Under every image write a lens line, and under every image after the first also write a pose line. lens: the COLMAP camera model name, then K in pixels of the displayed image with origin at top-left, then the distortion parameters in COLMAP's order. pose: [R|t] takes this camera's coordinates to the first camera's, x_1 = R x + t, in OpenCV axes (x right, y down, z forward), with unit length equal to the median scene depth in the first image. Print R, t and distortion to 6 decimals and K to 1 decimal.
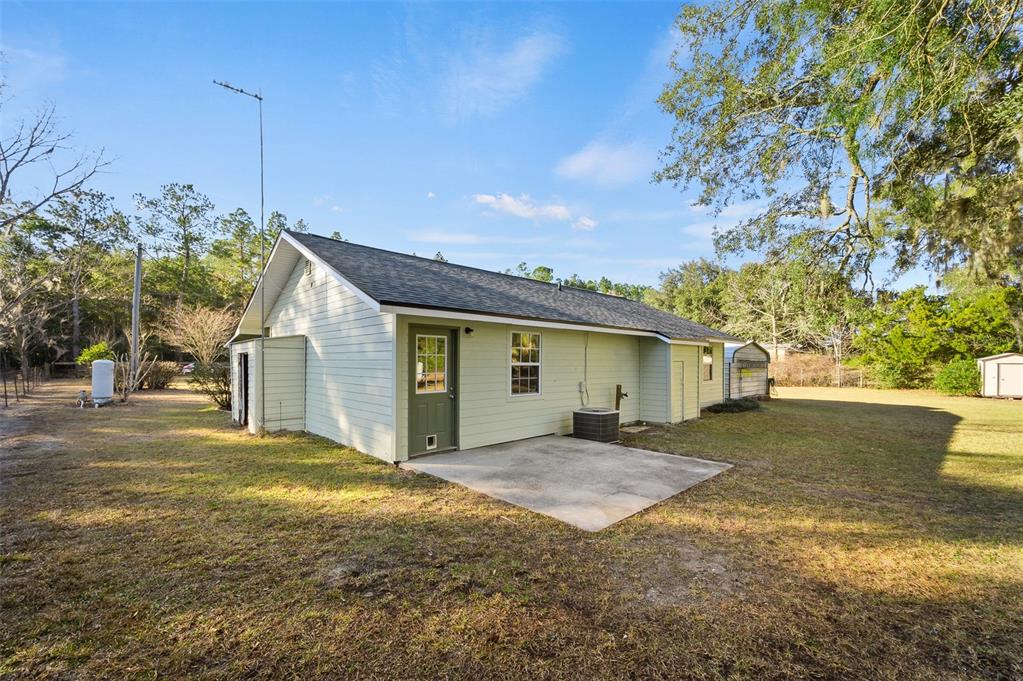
lens RADIAL K [[407.2, 0, 509.4], [0, 407.2, 347.7], [0, 0, 1]] dist [-0.002209, 0.001199]
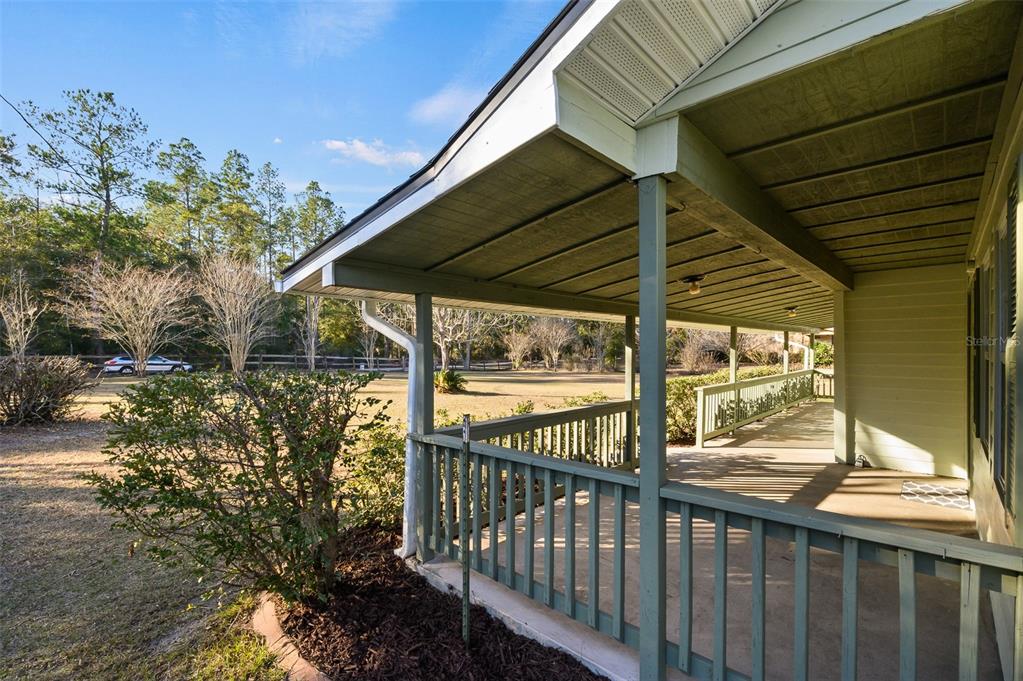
lens RADIAL K [[451.7, 0, 513.5], [0, 451.7, 345.9], [0, 0, 1]] dist [0.003973, 0.000218]
pose [[0.998340, -0.000953, 0.057592, -0.156184], [-0.000229, 0.999790, 0.020504, 0.005111], [-0.057599, -0.020484, 0.998130, 0.197547]]
